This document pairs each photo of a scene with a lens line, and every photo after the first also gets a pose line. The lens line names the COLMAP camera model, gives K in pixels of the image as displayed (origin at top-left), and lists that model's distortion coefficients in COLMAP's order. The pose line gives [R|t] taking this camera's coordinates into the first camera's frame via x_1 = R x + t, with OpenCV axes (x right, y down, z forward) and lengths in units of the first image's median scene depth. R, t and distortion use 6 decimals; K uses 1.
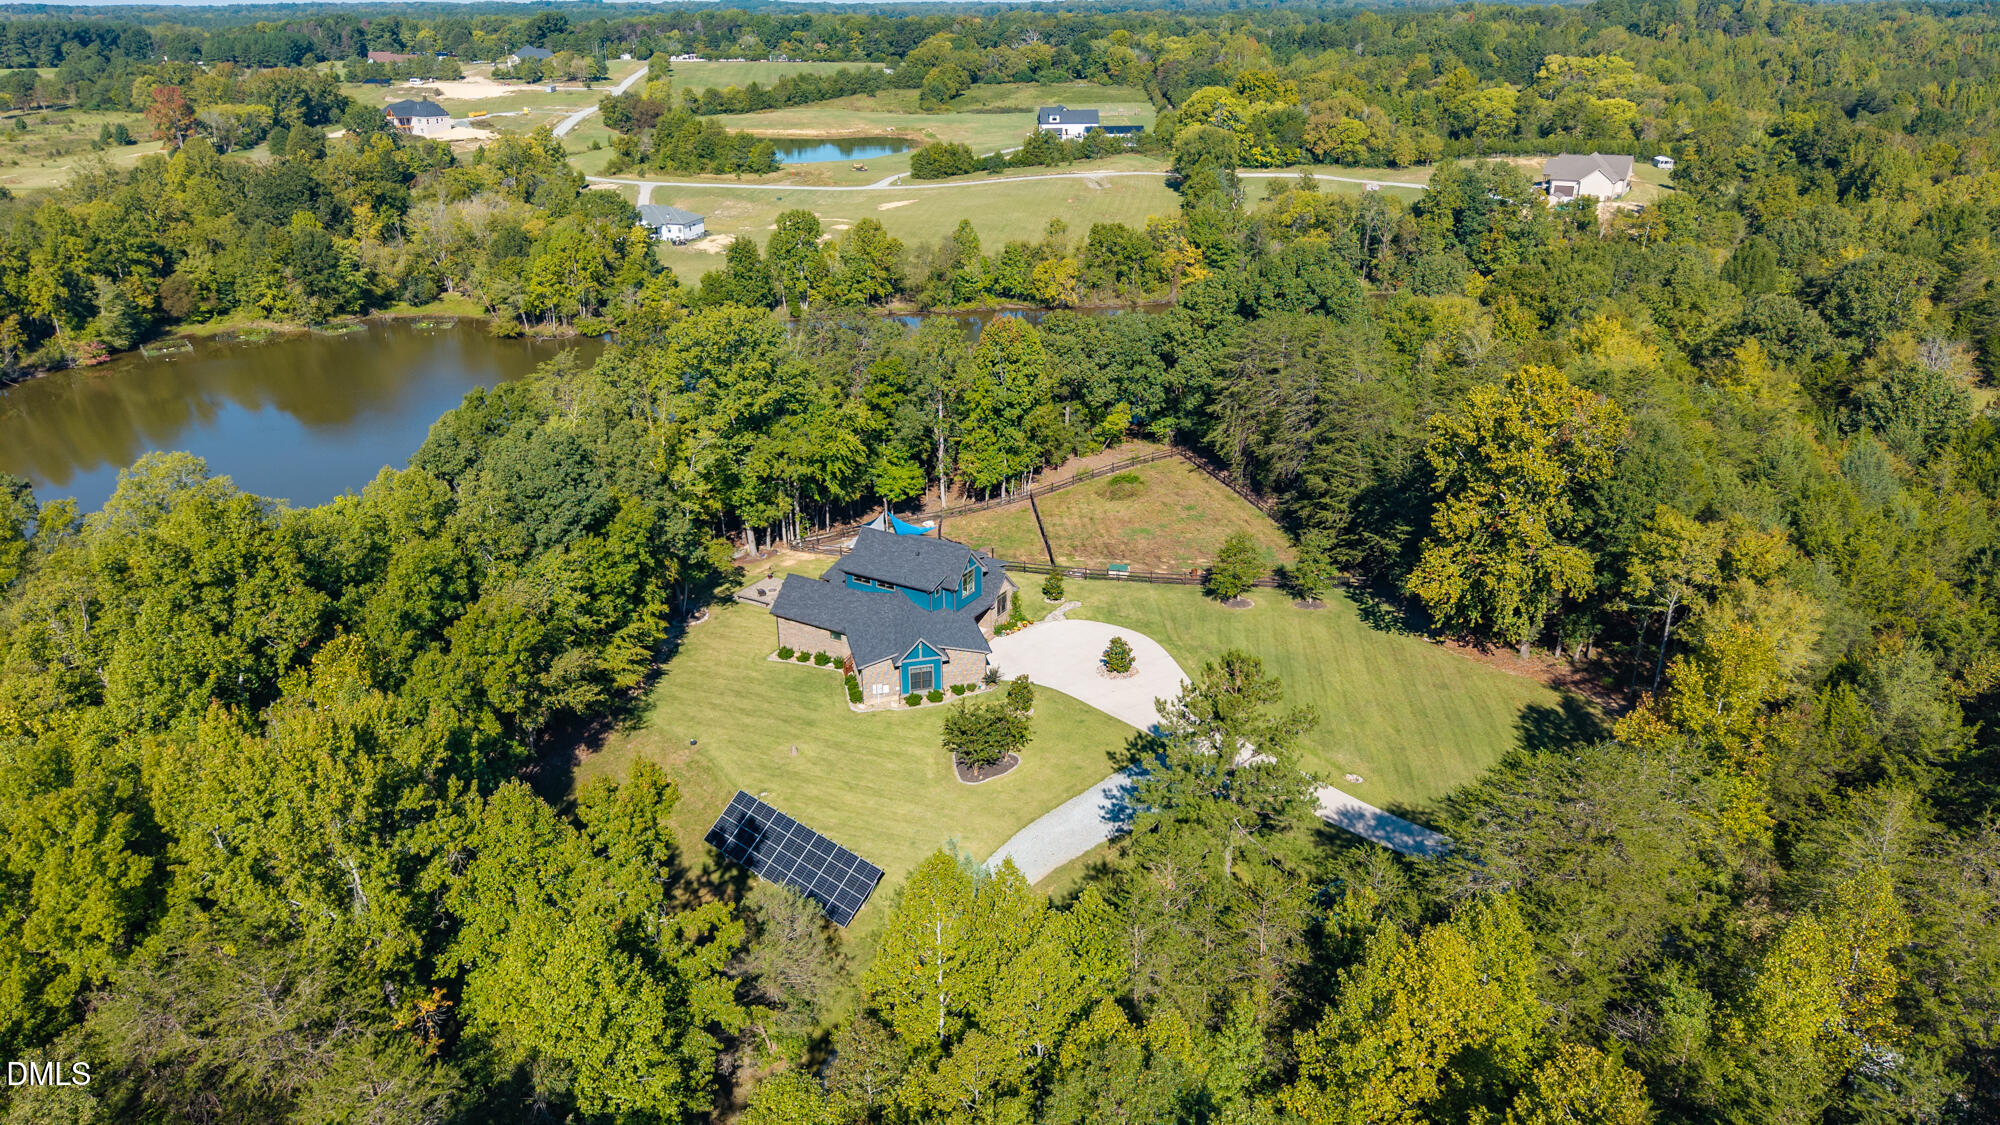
lens RADIAL K [[1302.3, 0, 978.4], [0, 1302.3, 597.9], [0, 0, 1]] dist [0.064376, -0.071375]
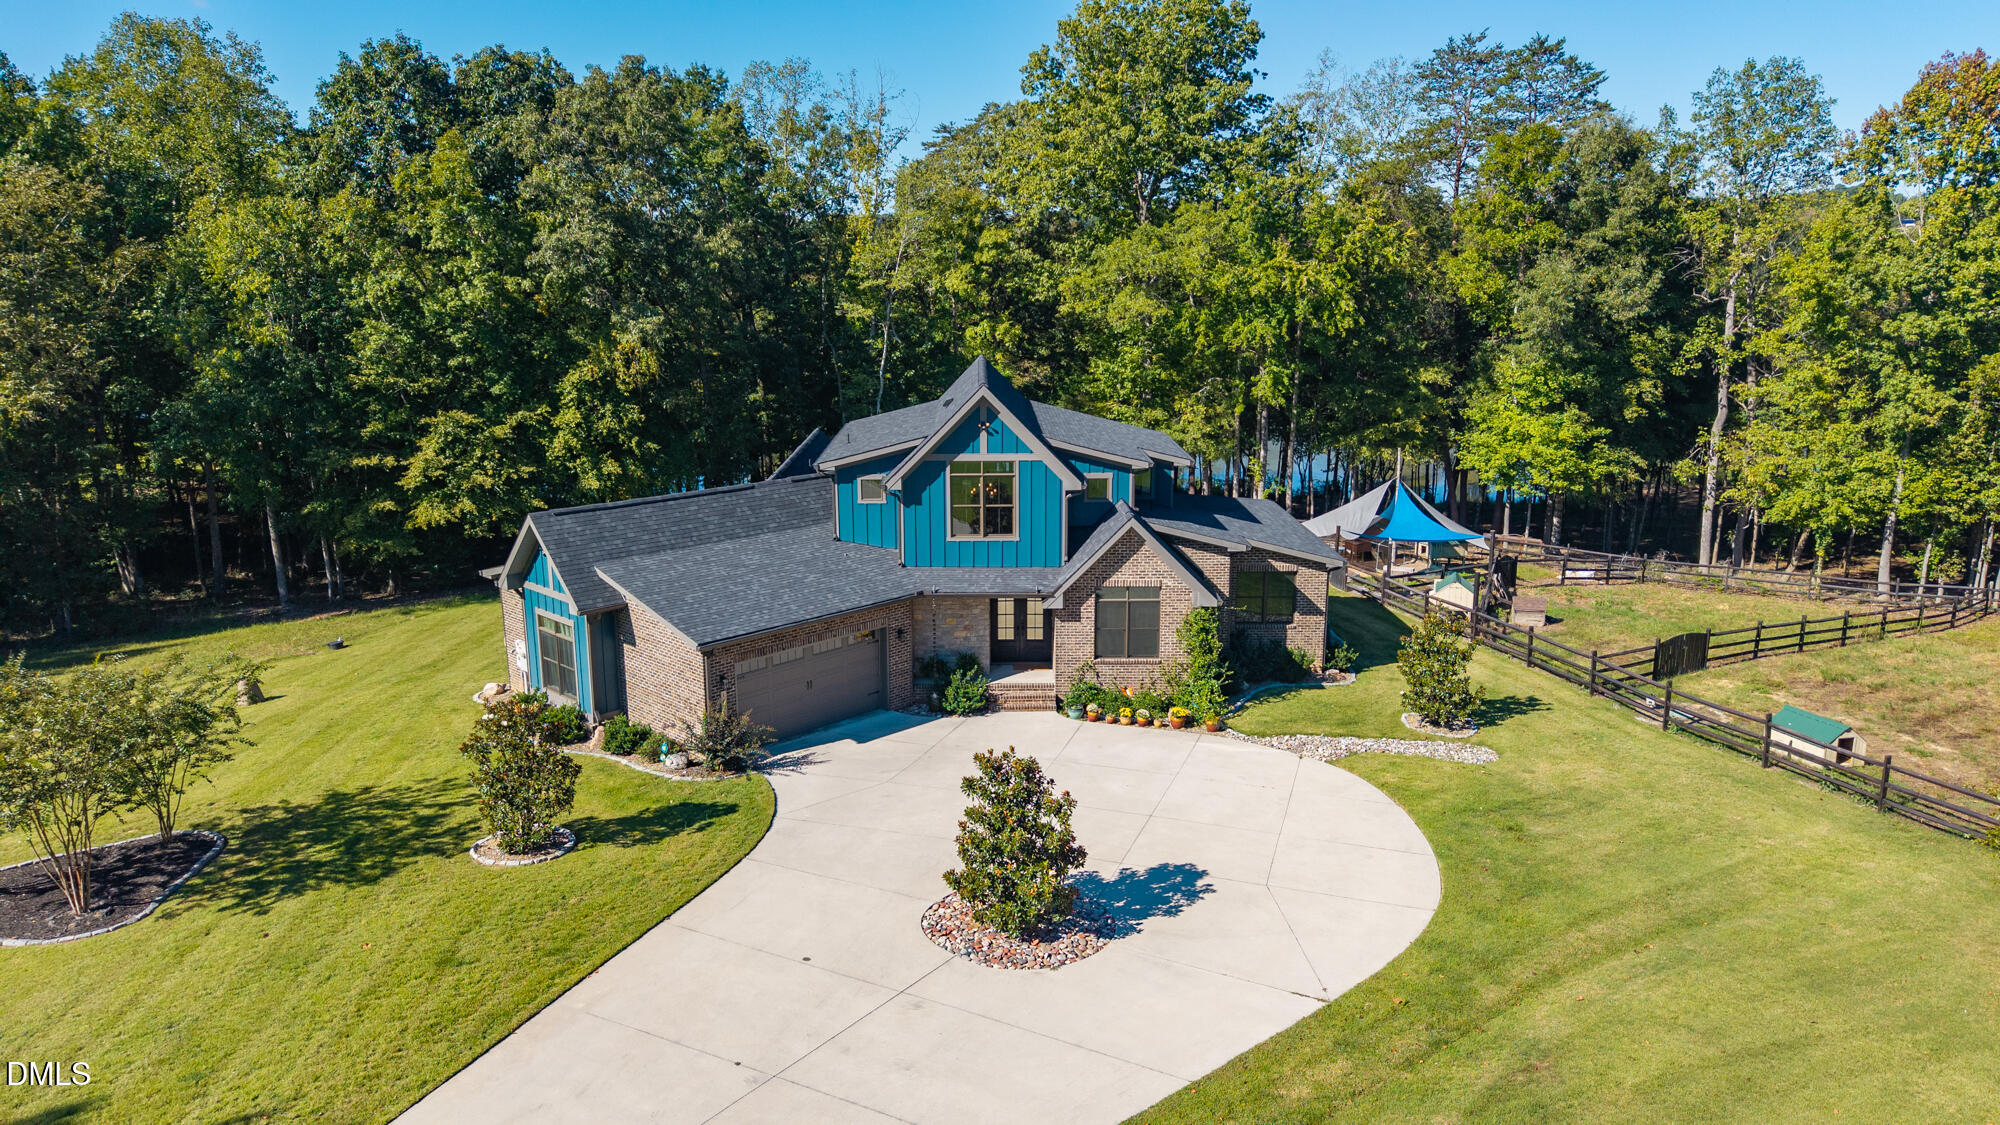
lens RADIAL K [[1309.8, 0, 974.6], [0, 1309.8, 580.0], [0, 0, 1]] dist [-0.008458, -0.015434]
pose [[0.511272, 0.204317, -0.834779, 0.203446], [-0.345154, 0.938368, 0.018277, 0.002462], [0.787064, 0.278783, 0.550282, 0.643799]]
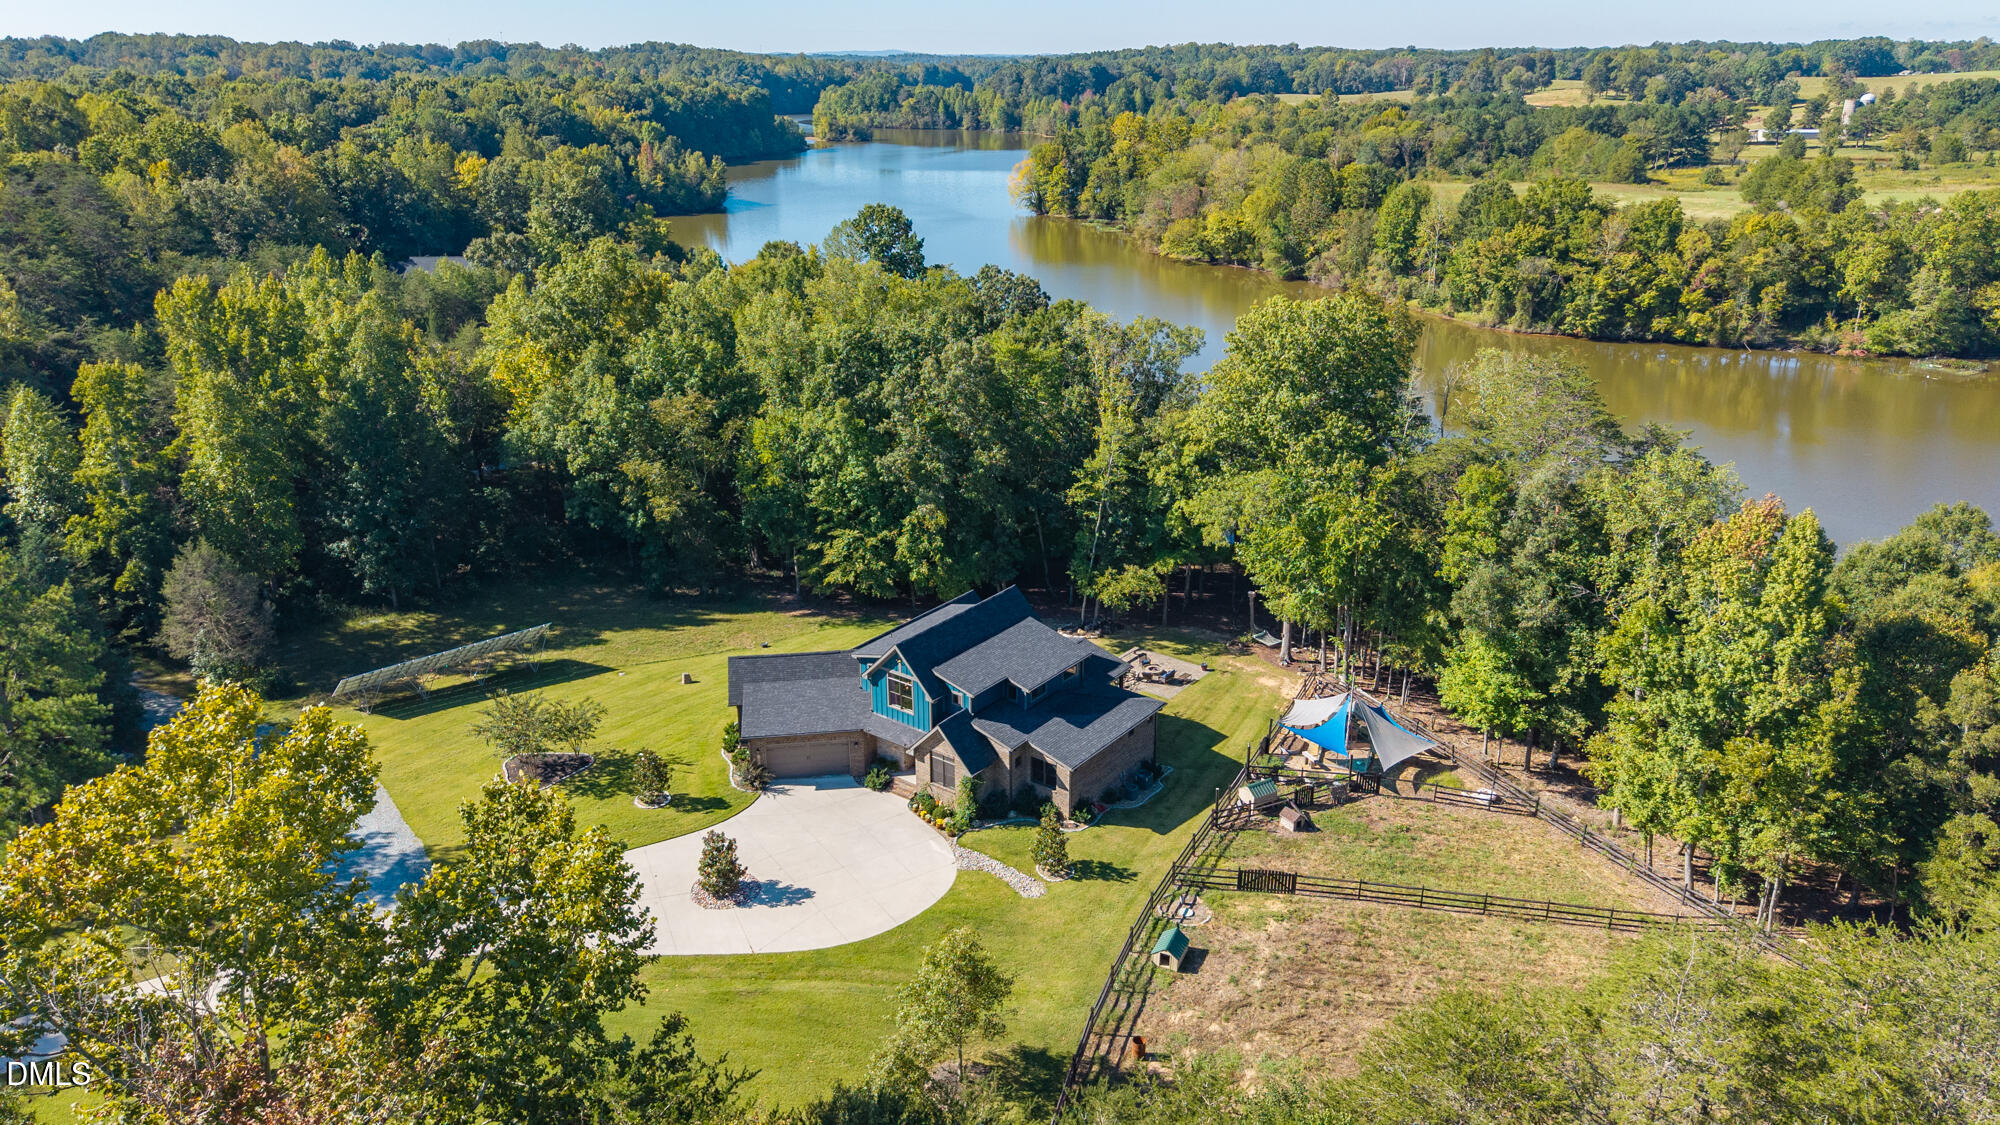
lens RADIAL K [[1349.7, 0, 1055.6], [0, 1349.7, 561.1], [0, 0, 1]] dist [0.000235, 0.000479]
pose [[-0.115142, 0.352815, -0.928582, 0.462942], [-0.395618, 0.841175, 0.368661, -0.275357], [0.911169, 0.409812, 0.042726, 0.793660]]
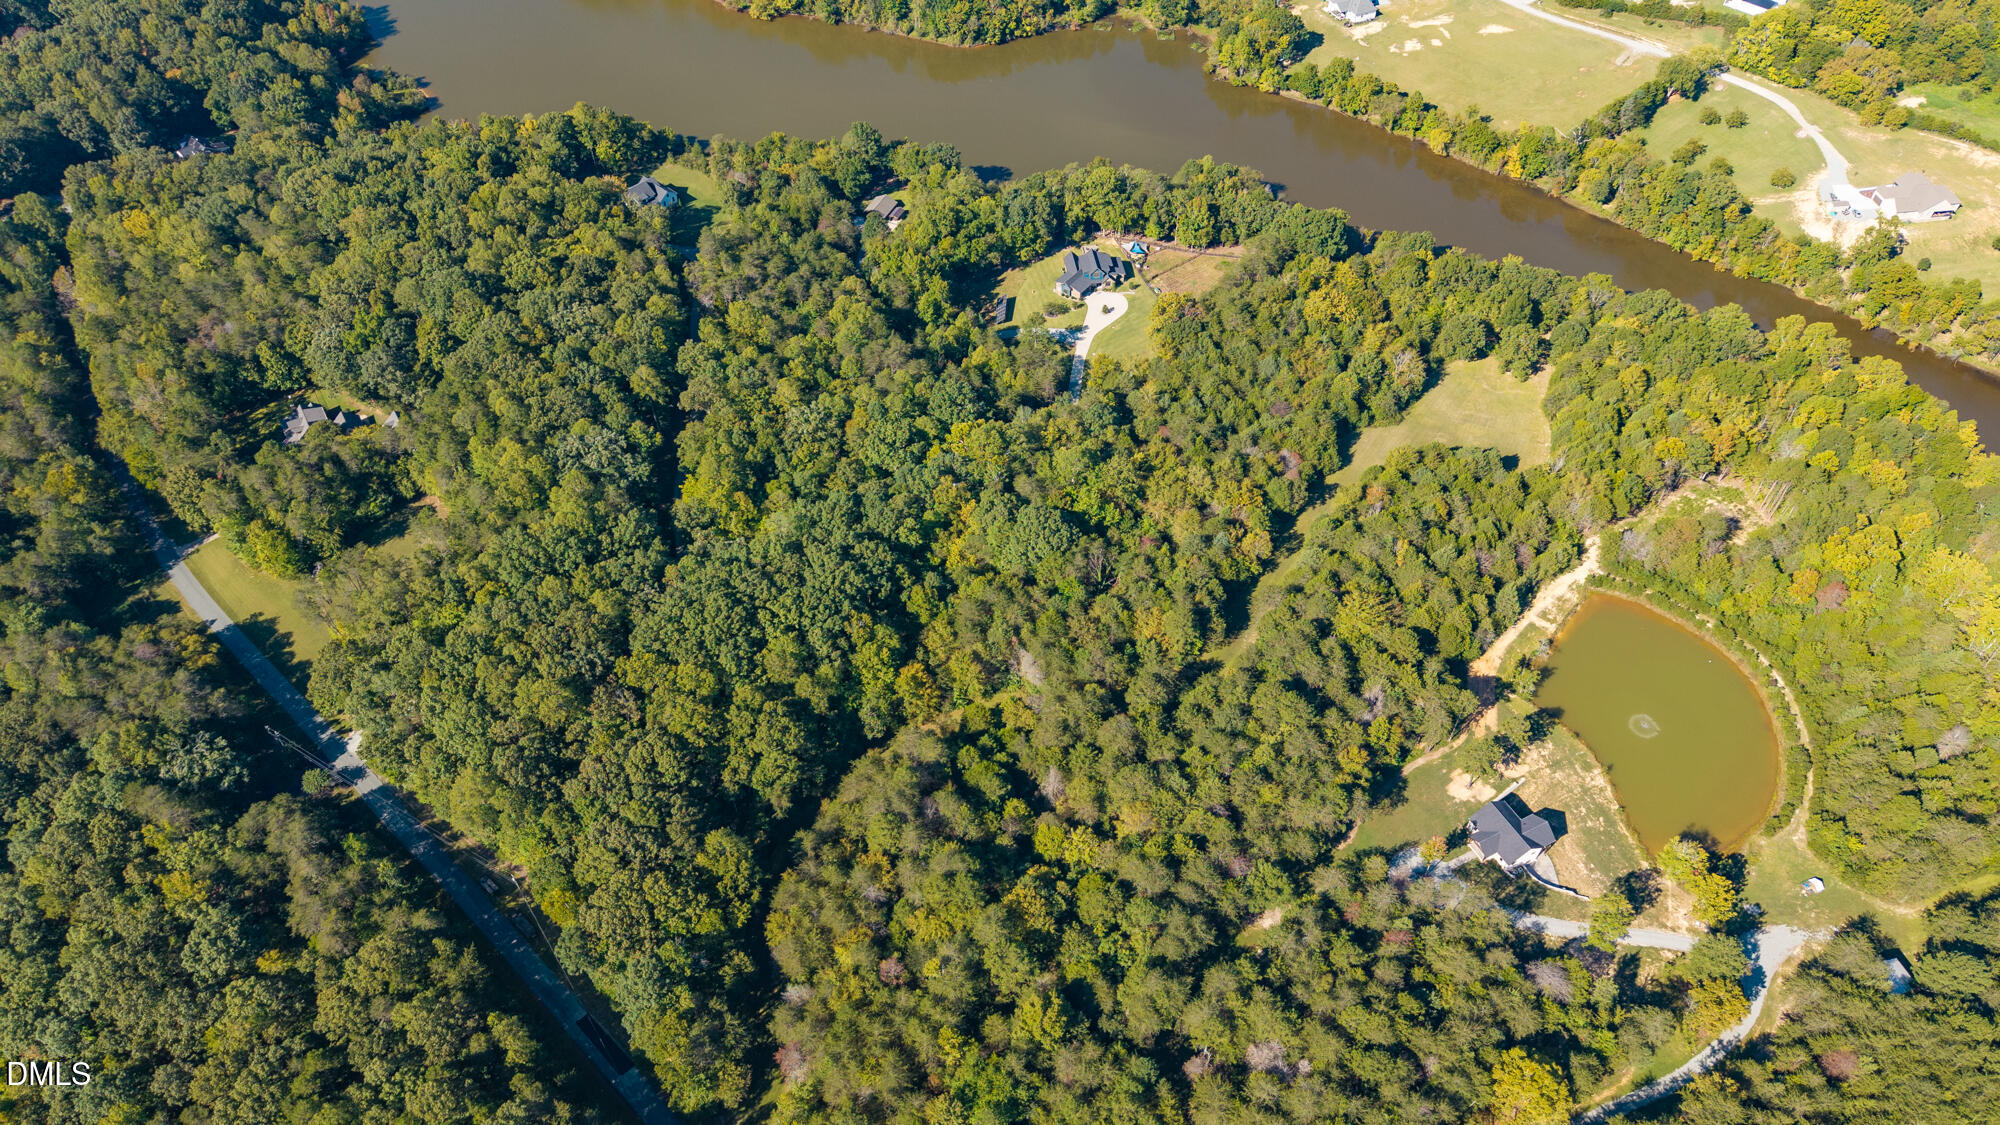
lens RADIAL K [[1377.0, 0, 1000.0], [0, 1377.0, 562.5], [0, 0, 1]] dist [0.003316, 0.001324]
pose [[0.627839, 0.580864, -0.518089, 1.963501], [-0.311081, 0.797419, 0.517060, -1.095757], [0.713475, -0.163463, 0.681346, -1.757280]]
